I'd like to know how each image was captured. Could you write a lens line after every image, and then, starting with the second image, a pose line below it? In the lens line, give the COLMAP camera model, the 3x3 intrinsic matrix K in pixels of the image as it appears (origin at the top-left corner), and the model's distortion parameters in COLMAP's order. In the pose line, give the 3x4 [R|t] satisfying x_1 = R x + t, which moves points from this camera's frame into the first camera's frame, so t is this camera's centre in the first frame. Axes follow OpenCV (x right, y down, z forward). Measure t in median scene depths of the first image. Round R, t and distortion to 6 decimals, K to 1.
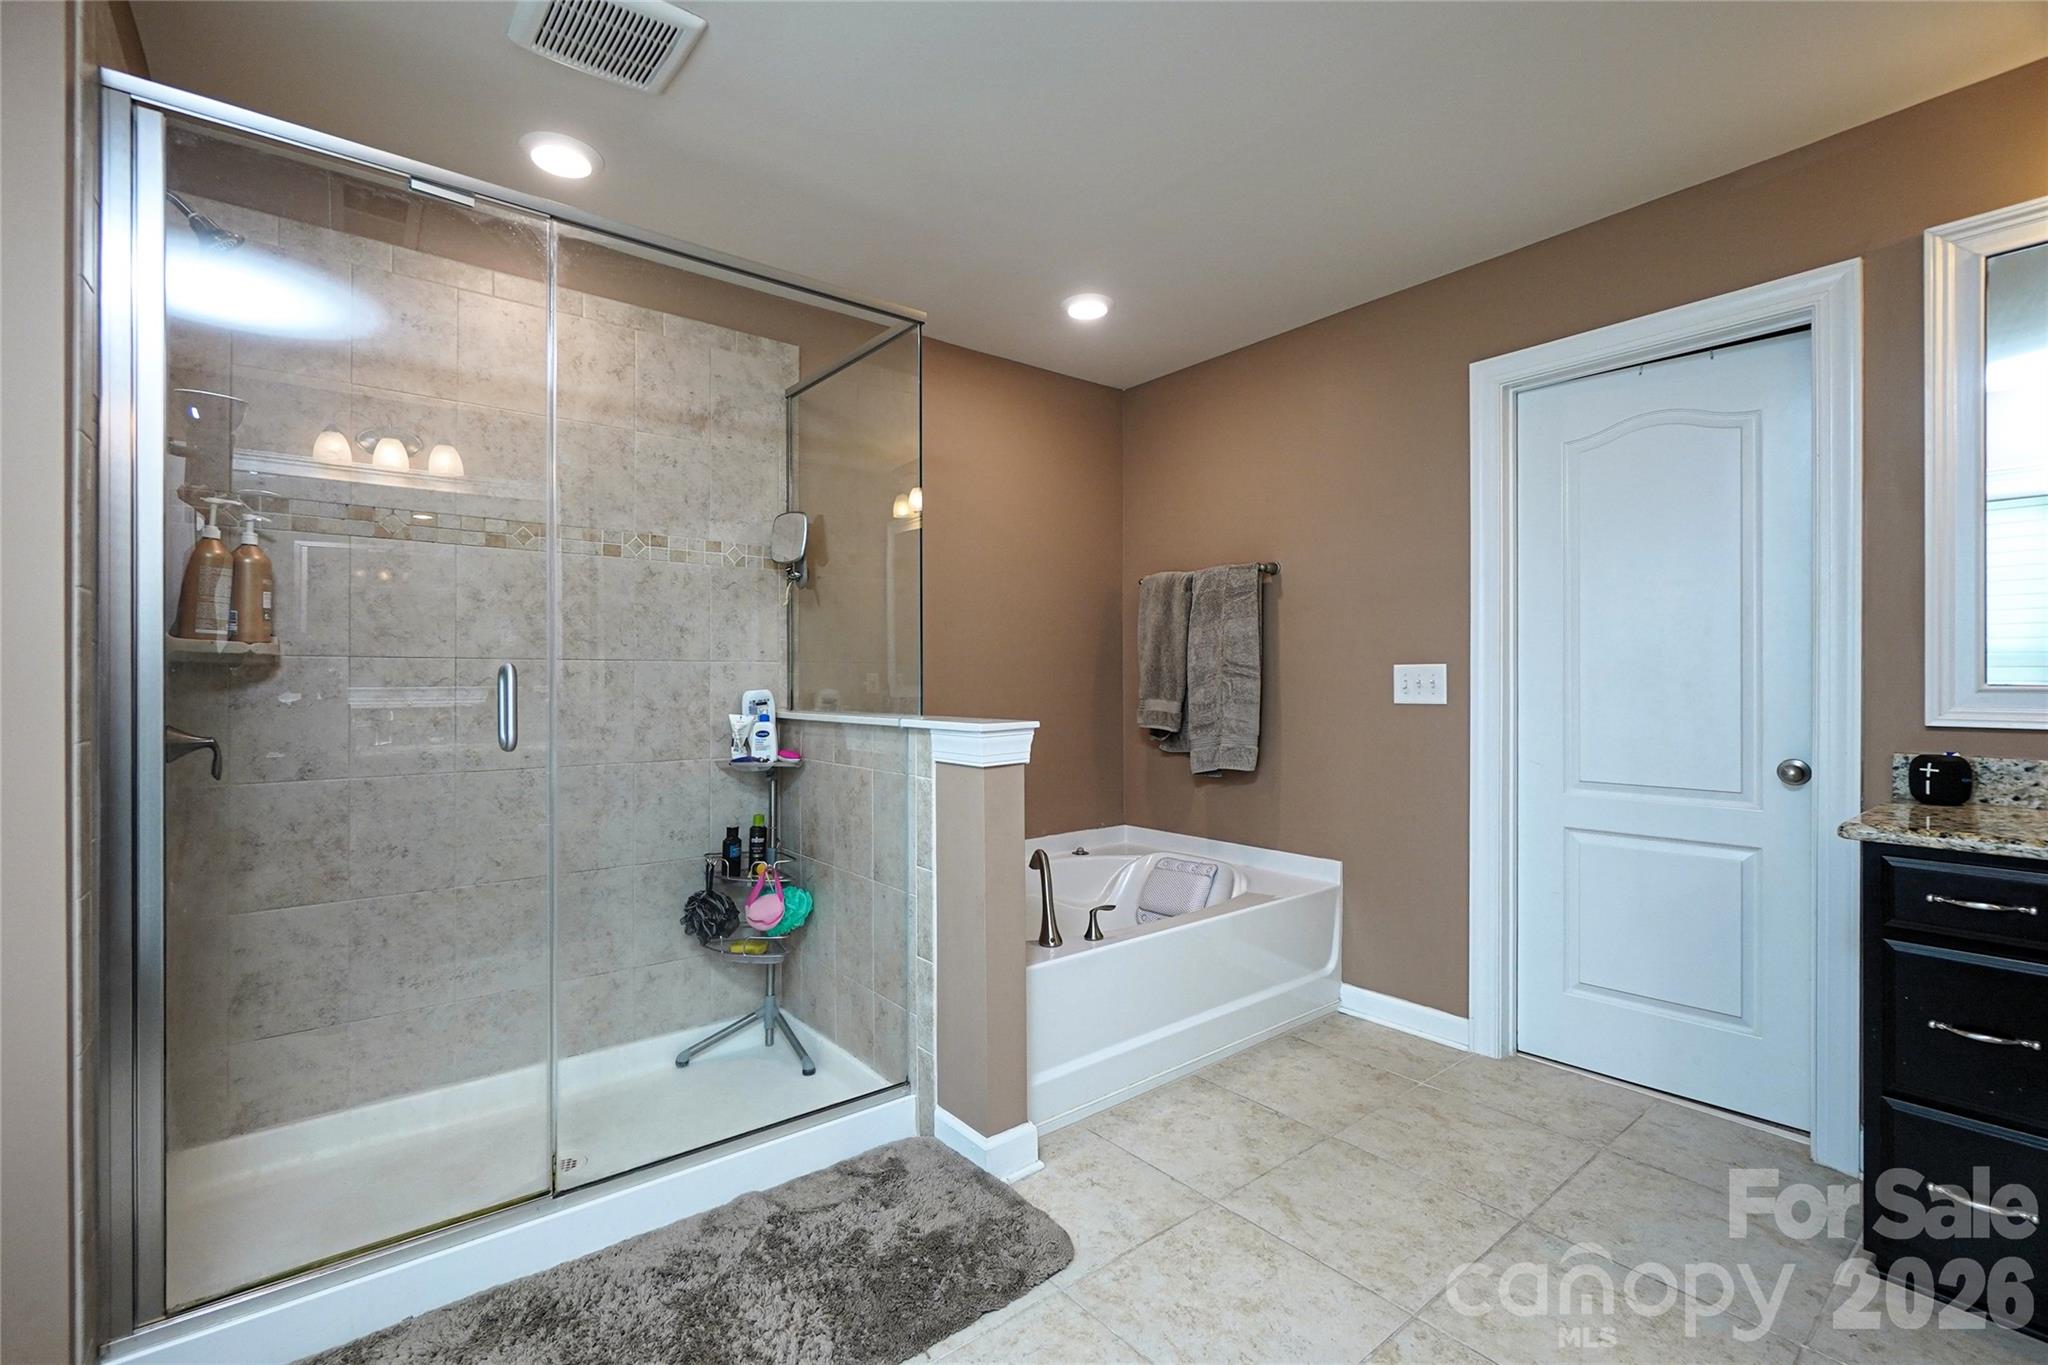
lens RADIAL K [[899.6, 0, 1011.2], [0, 899.6, 672.2], [0, 0, 1]] dist [-0.004096, 0.000896]
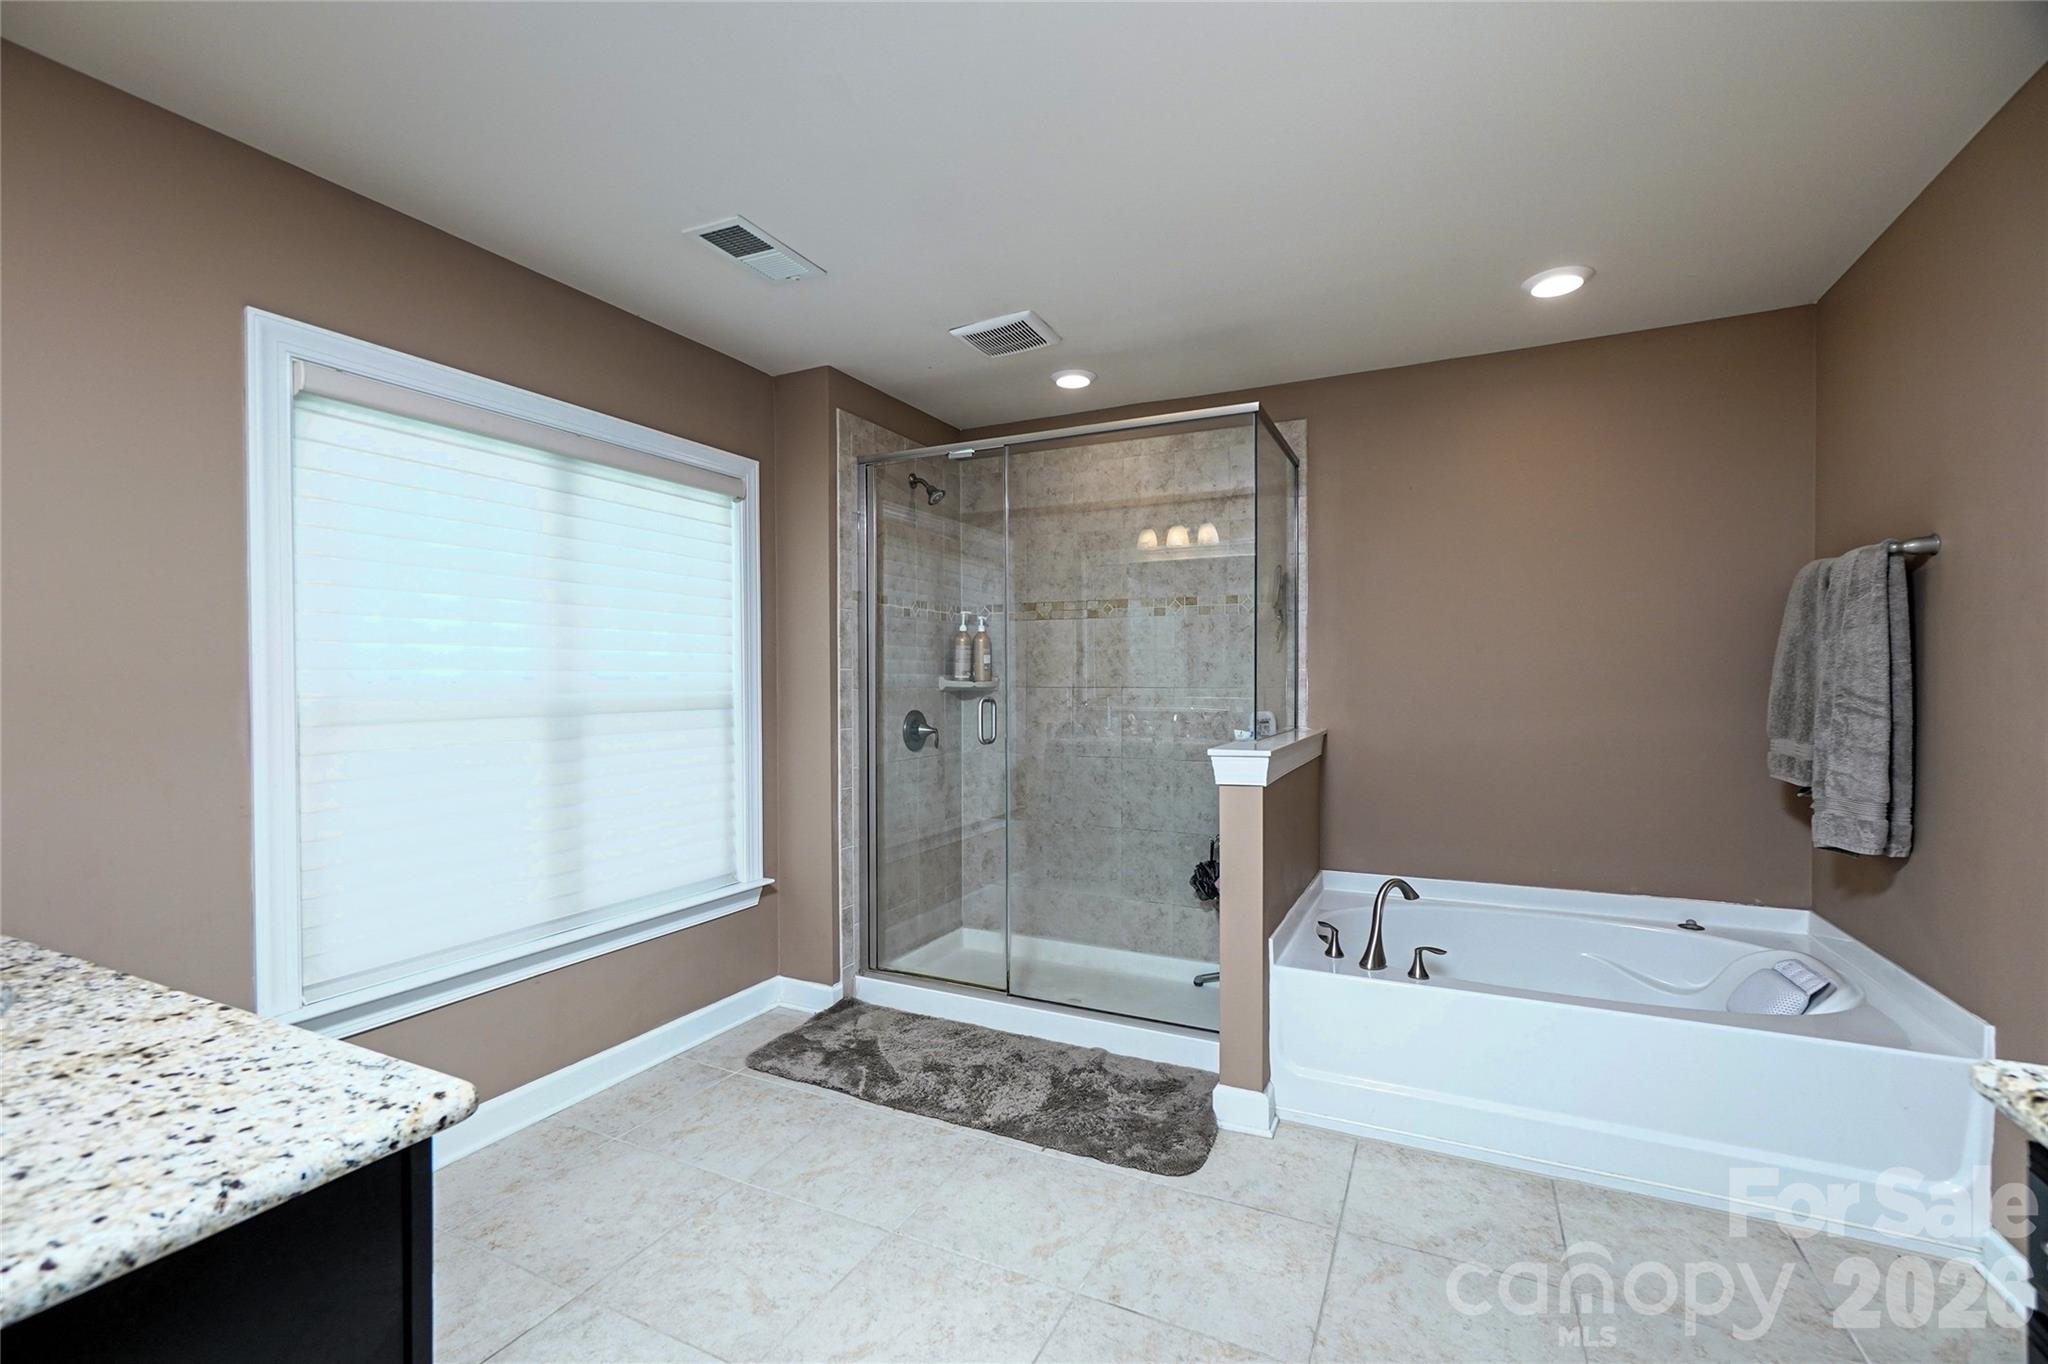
lens RADIAL K [[899.6, 0, 1011.2], [0, 899.6, 671.7], [0, 0, 1]] dist [-0.004096, 0.000896]
pose [[0.418648, -0.004974, -0.908135, 0.809399], [0.007901, 0.999967, -0.001835, -0.040522], [0.908114, -0.006407, 0.418674, 0.187331]]
